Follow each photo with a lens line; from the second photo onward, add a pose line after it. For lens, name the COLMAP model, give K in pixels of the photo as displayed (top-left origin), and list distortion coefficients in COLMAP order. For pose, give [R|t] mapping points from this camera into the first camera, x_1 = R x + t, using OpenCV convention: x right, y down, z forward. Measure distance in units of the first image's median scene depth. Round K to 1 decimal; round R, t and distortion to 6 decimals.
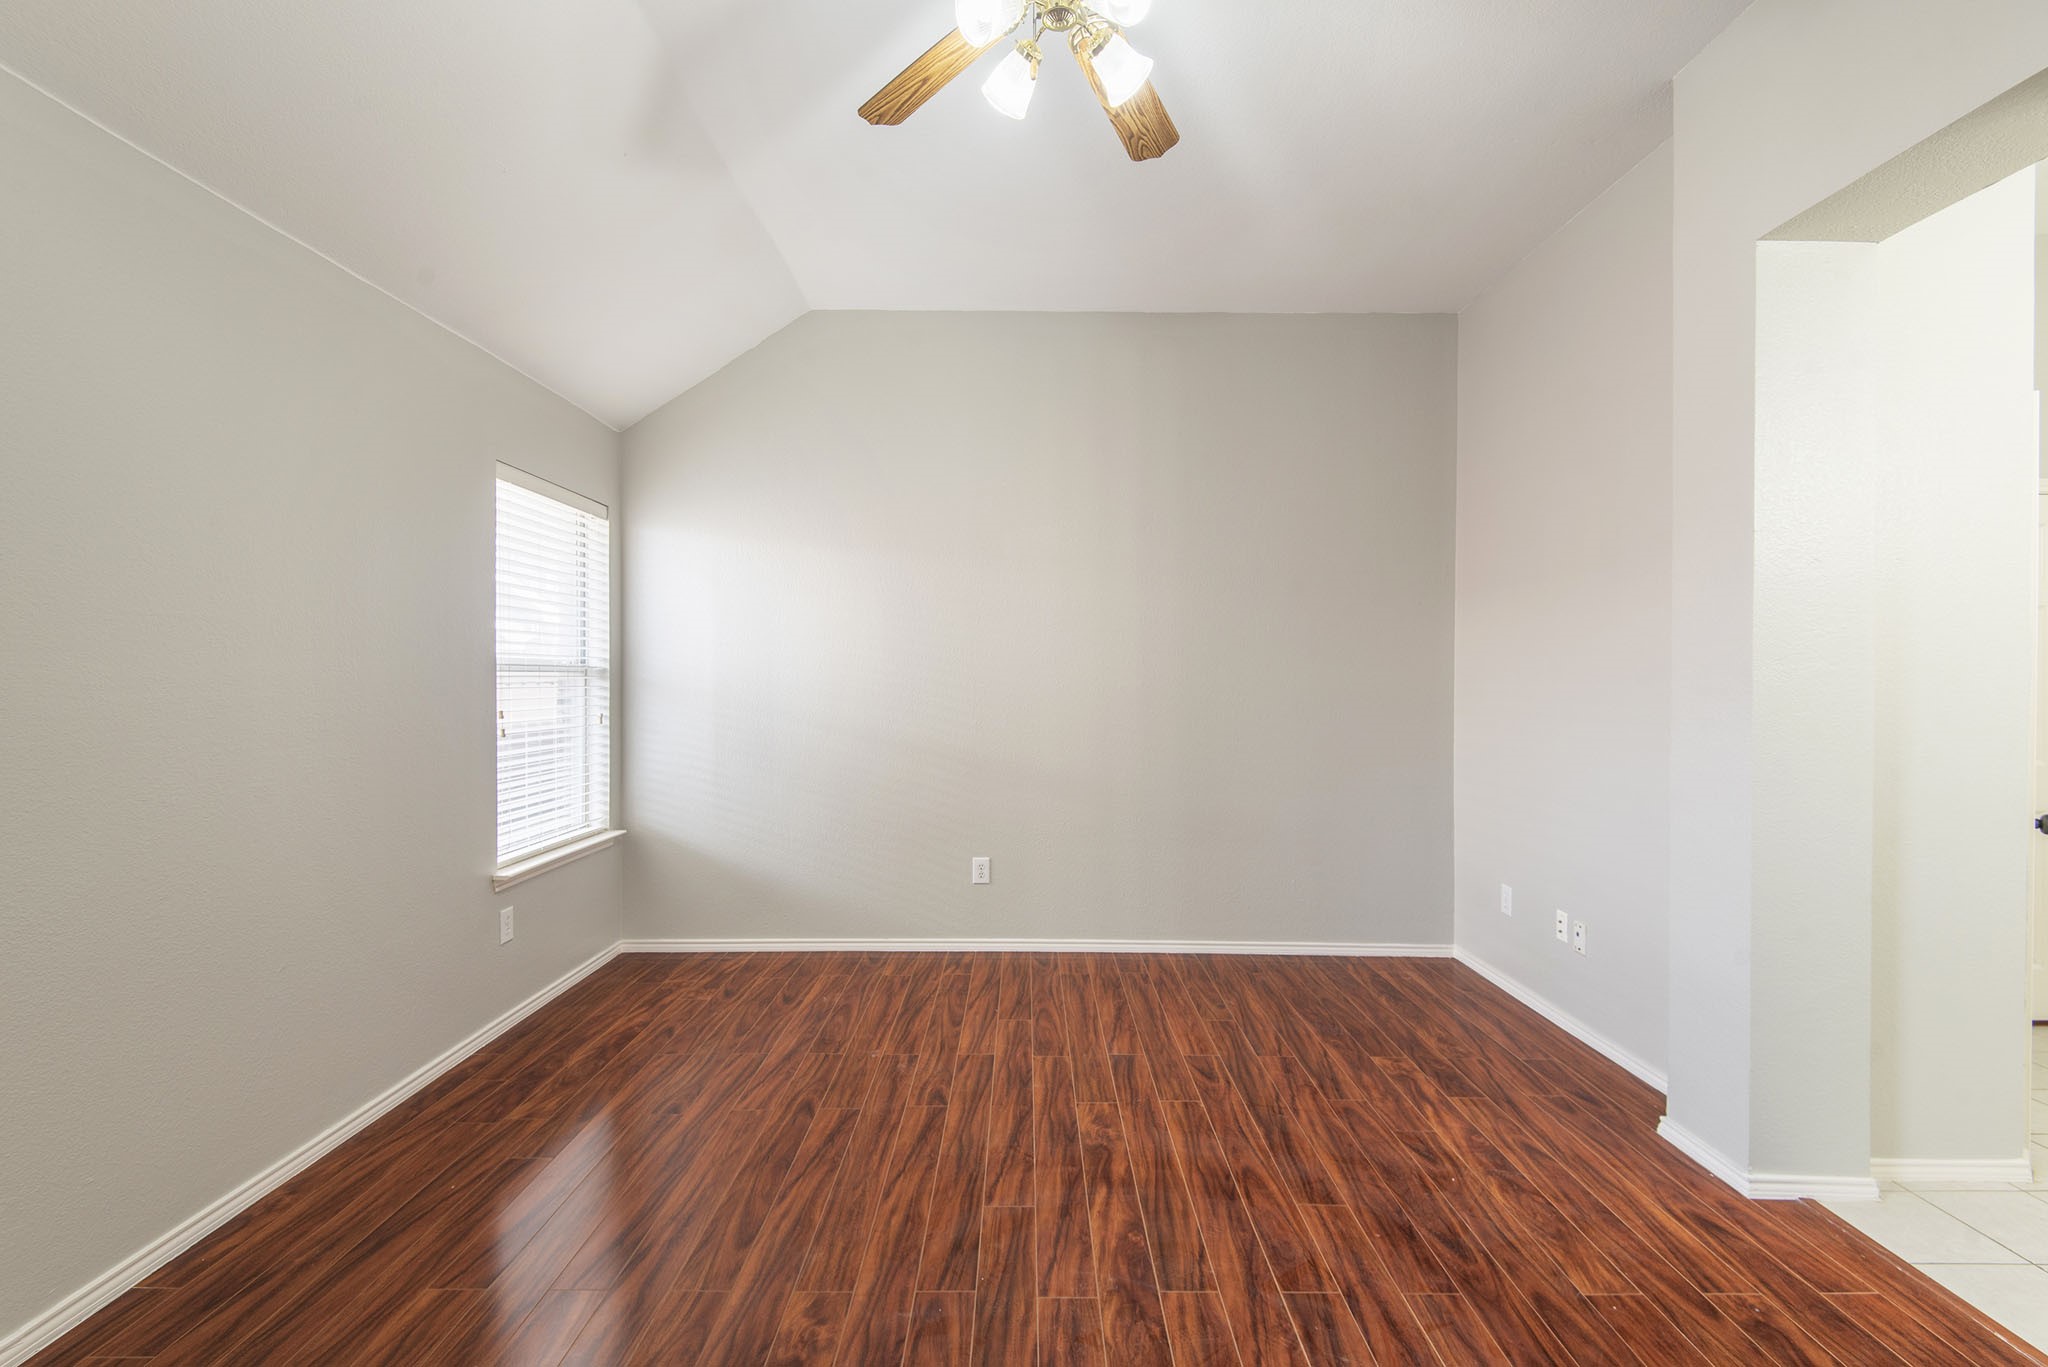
lens RADIAL K [[922.8, 0, 1029.0], [0, 922.8, 675.7], [0, 0, 1]] dist [0.000450, -0.000960]
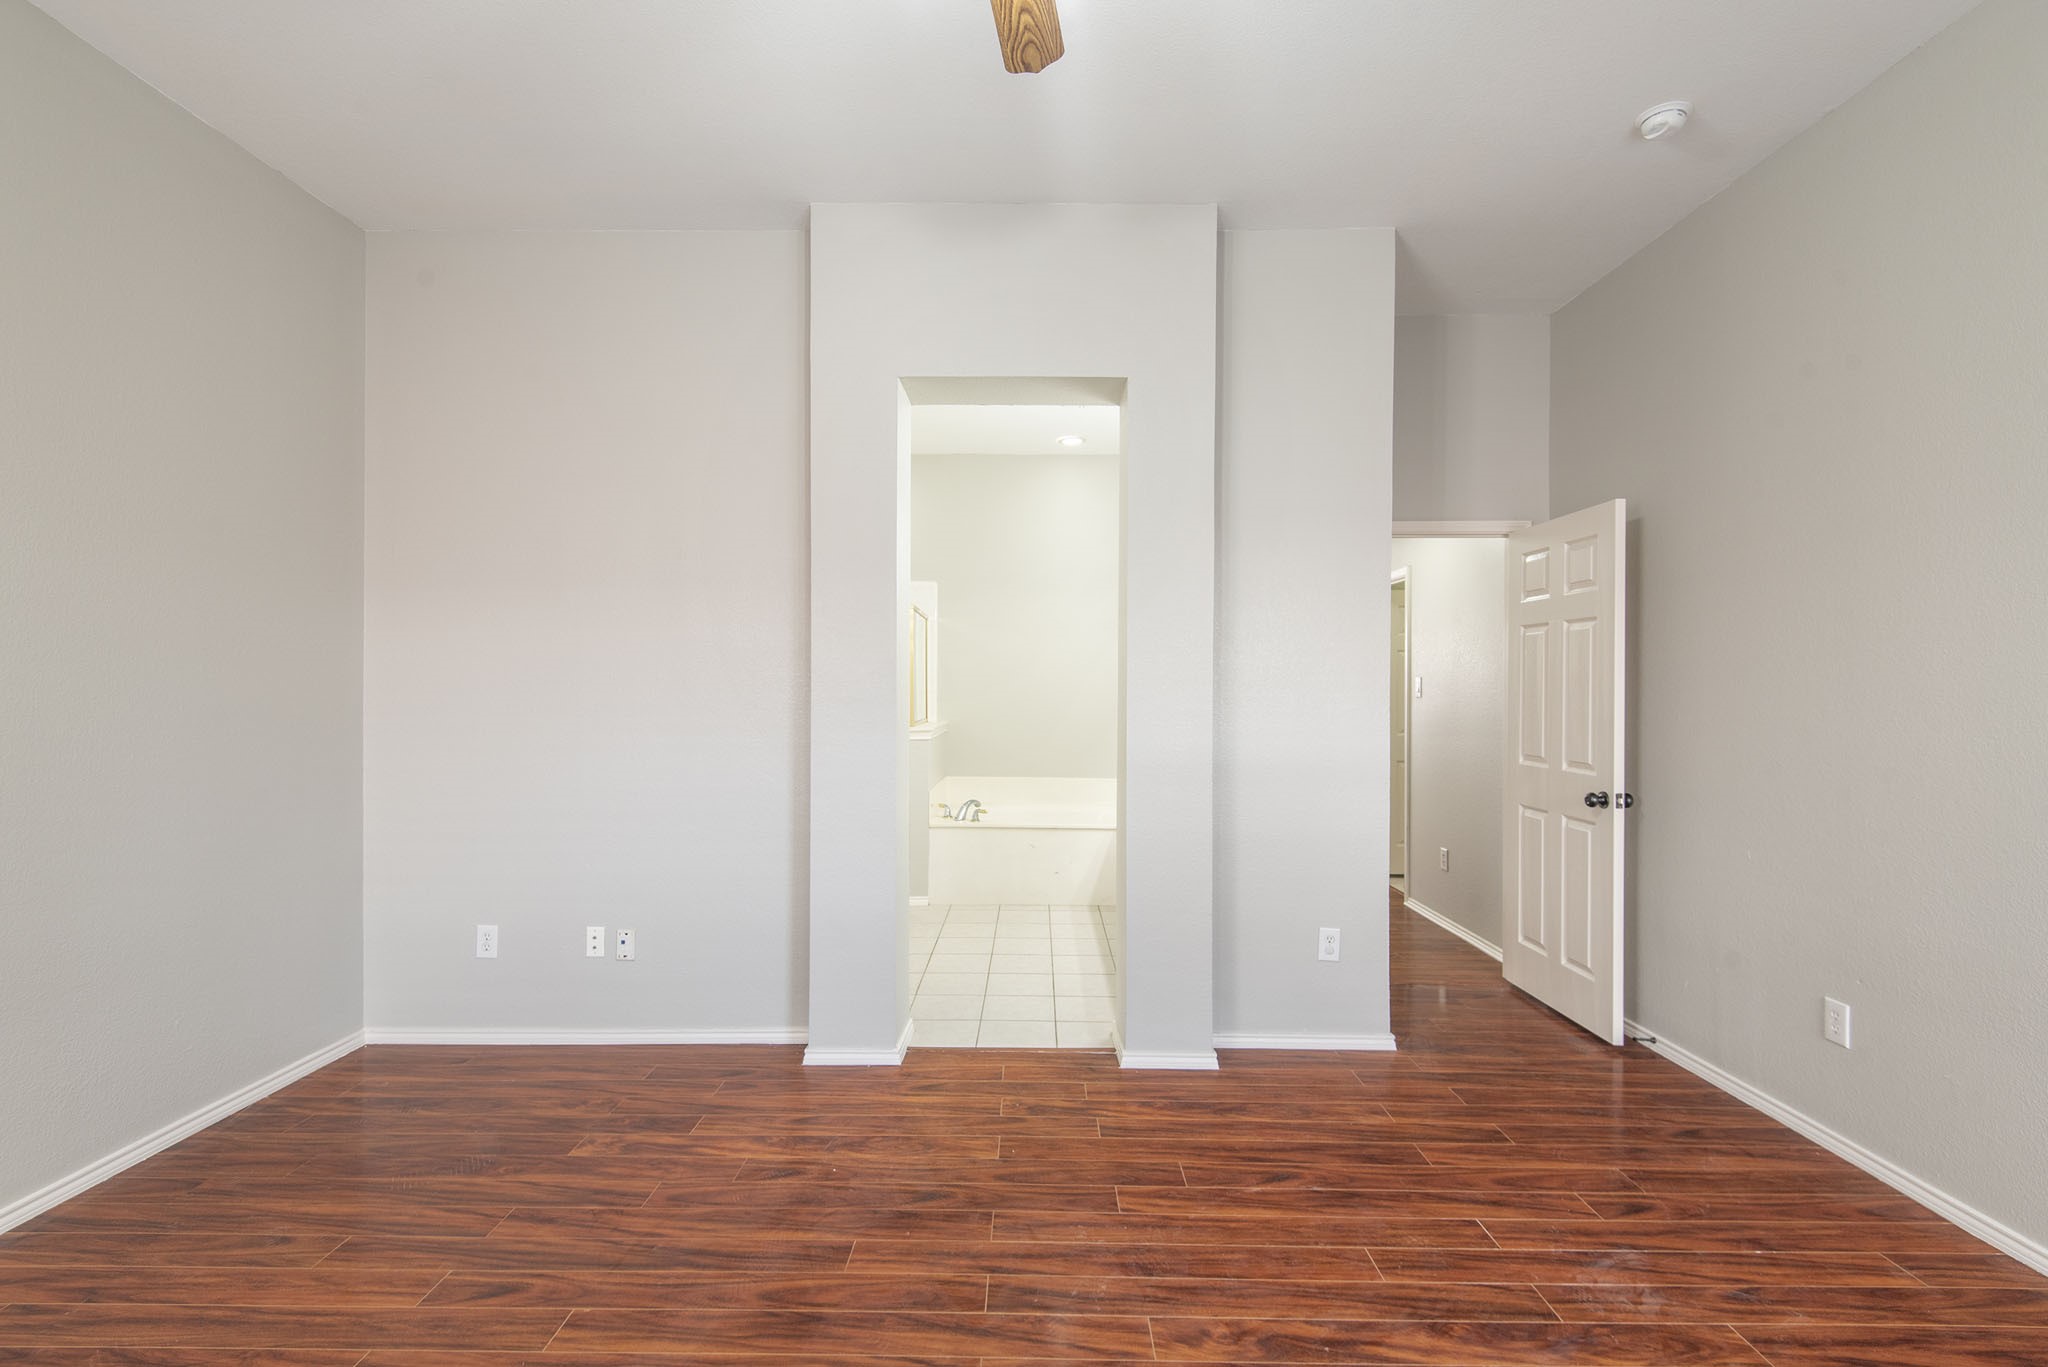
lens RADIAL K [[922.8, 0, 1029.0], [0, 922.8, 675.7], [0, 0, 1]] dist [0.000450, -0.000960]
pose [[0.011511, 0.005653, 0.999918, -0.688653], [0.000103, 0.999984, -0.005655, -0.012298], [-0.999934, 0.000169, 0.011510, 0.893834]]
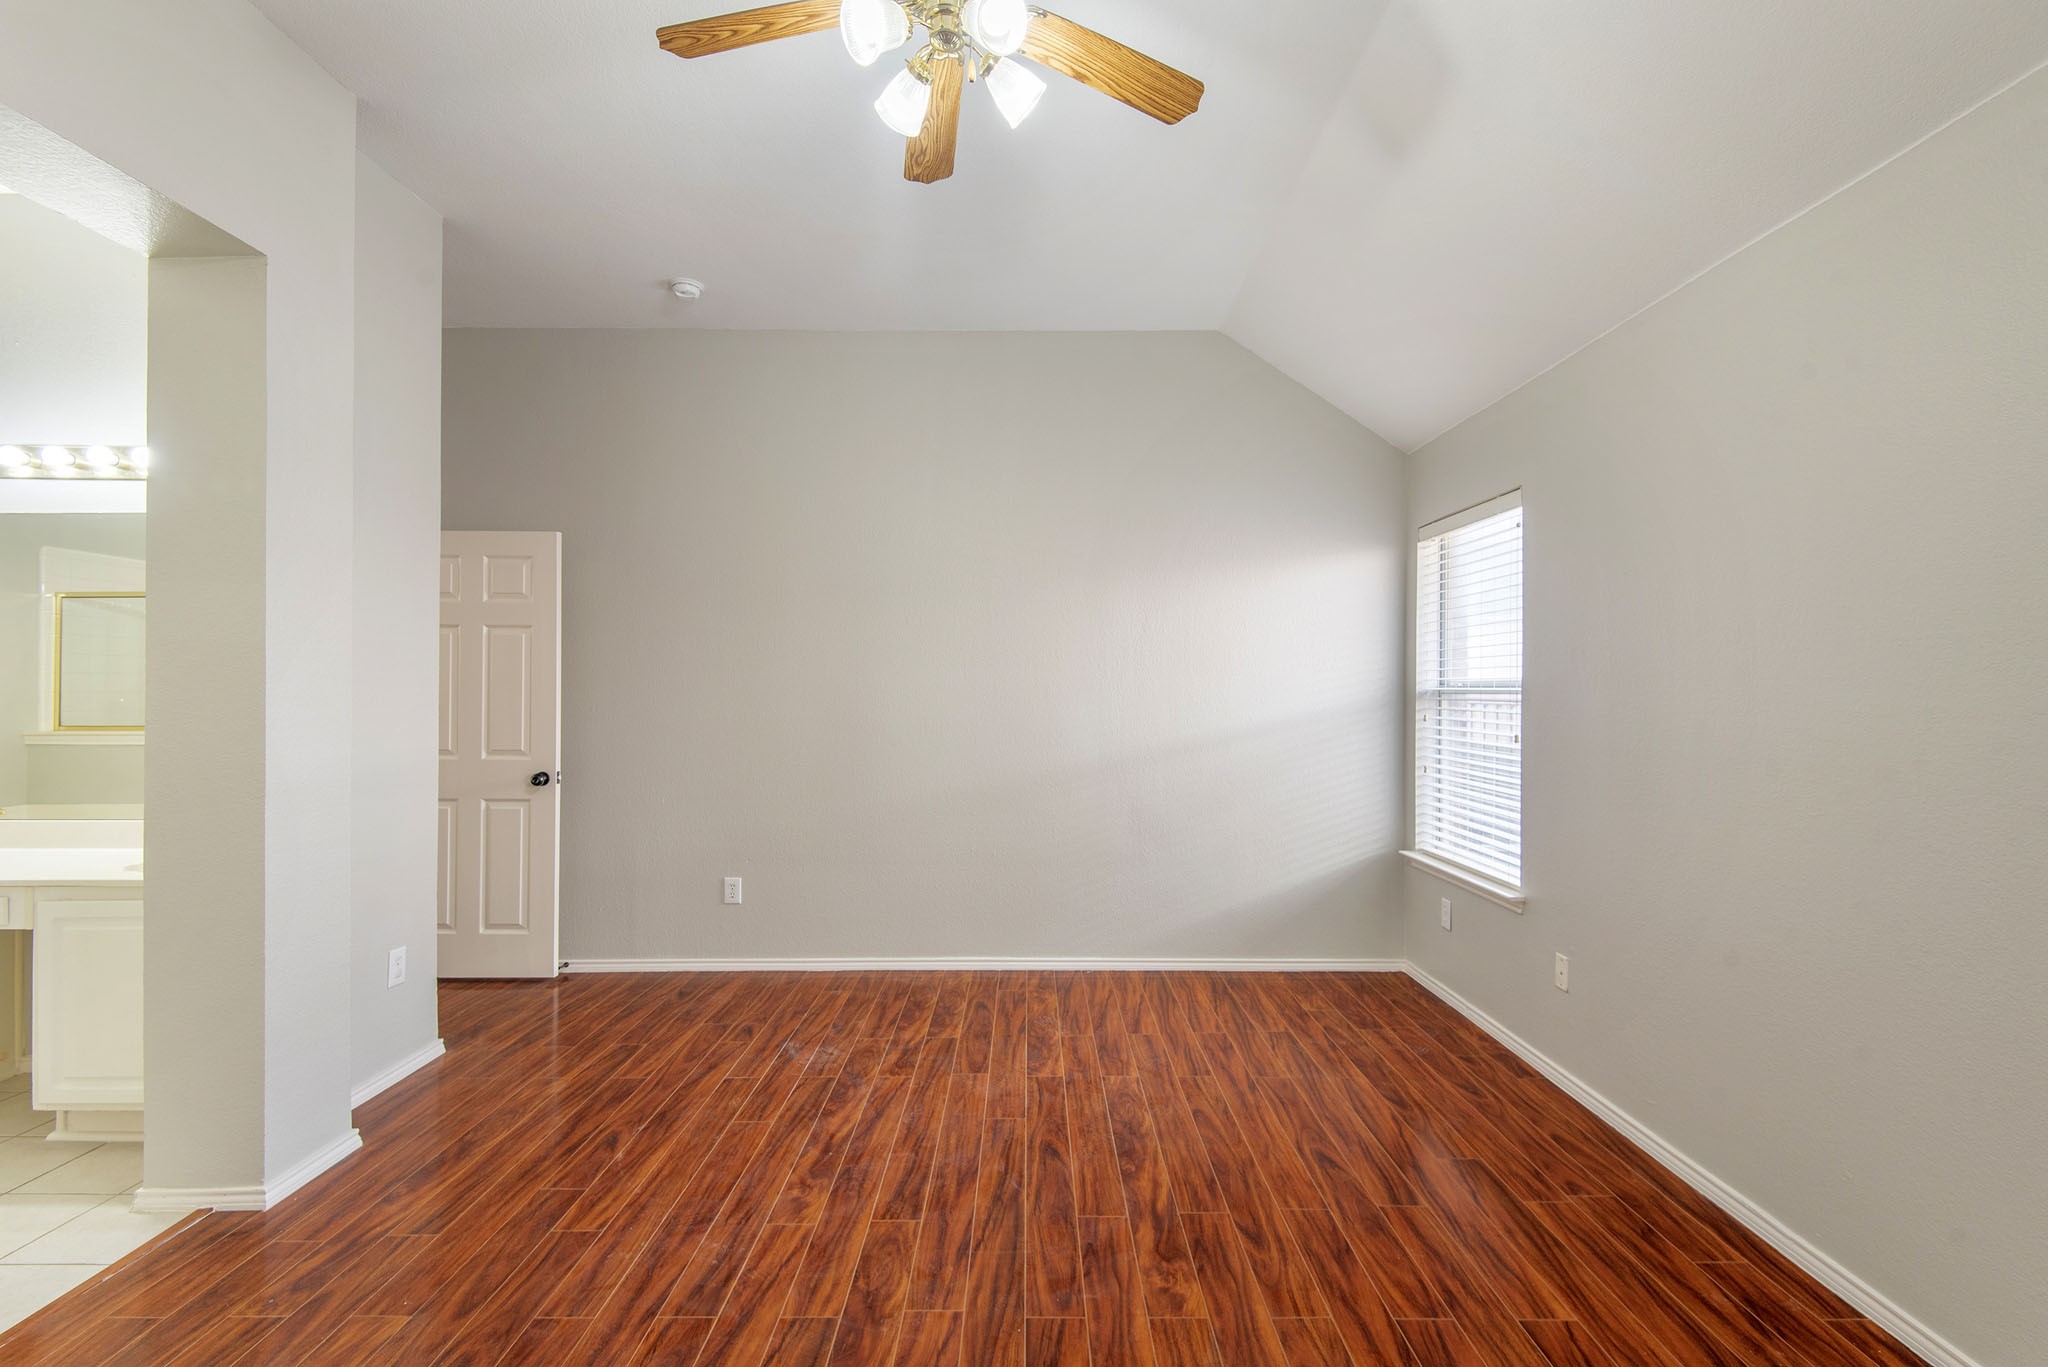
lens RADIAL K [[922.8, 0, 1029.0], [0, 922.8, 675.7], [0, 0, 1]] dist [0.000450, -0.000960]
pose [[-0.999939, -0.010833, 0.002343, -0.053422], [-0.010853, 0.999904, -0.008613, -0.014568], [-0.002249, -0.008637, -0.999960, 1.894945]]
